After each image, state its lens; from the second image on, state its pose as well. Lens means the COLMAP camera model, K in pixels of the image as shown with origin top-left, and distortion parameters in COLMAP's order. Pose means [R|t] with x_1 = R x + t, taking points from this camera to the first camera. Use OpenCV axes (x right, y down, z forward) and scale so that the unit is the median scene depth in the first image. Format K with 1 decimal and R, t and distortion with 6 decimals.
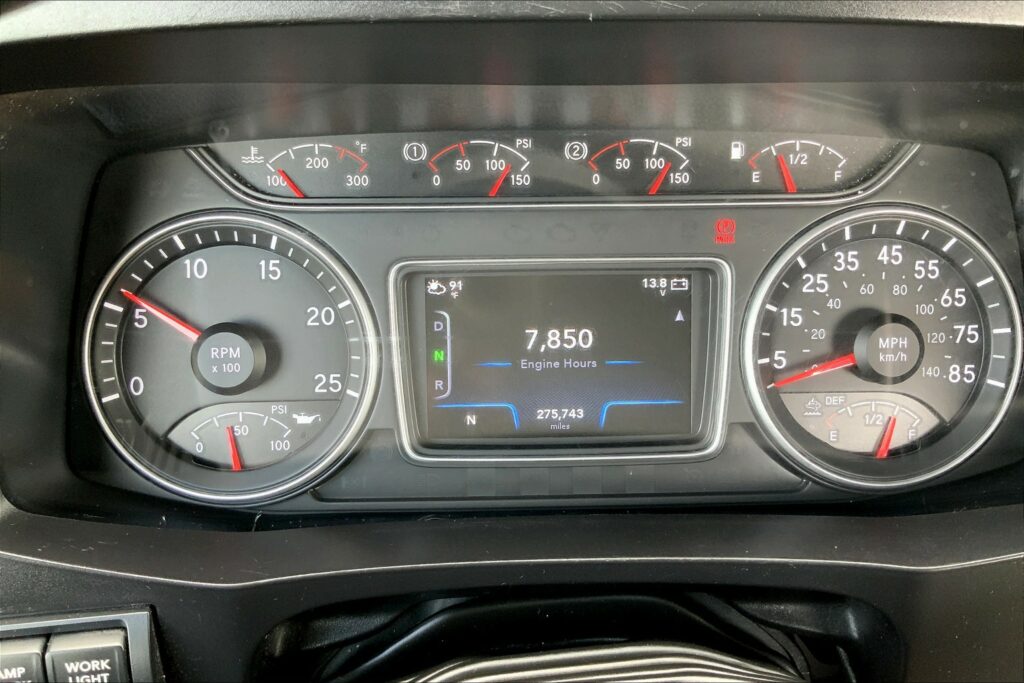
lens RADIAL K [[847.2, 0, 504.9], [0, 847.2, 343.6], [0, 0, 1]] dist [0.044725, -0.107901]
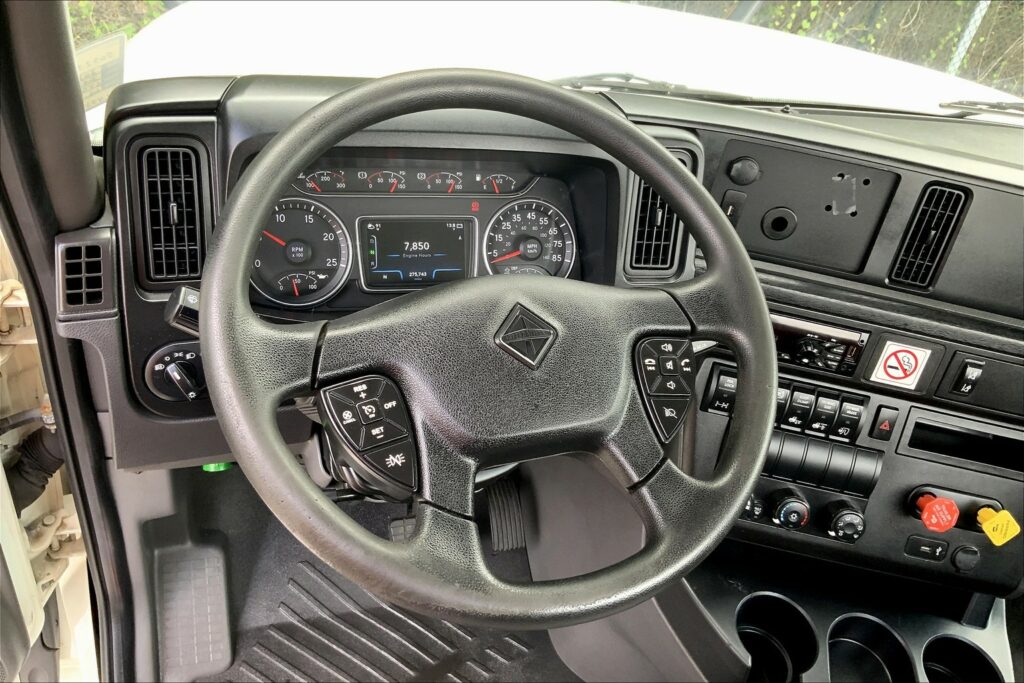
lens RADIAL K [[847.2, 0, 508.1], [0, 847.2, 337.4], [0, 0, 1]] dist [0.044725, -0.107901]
pose [[0.951254, -0.034800, 0.306438, -0.499643], [0.032367, 0.999391, 0.013018, 0.261142], [-0.306704, -0.002465, 0.951802, -1.663427]]
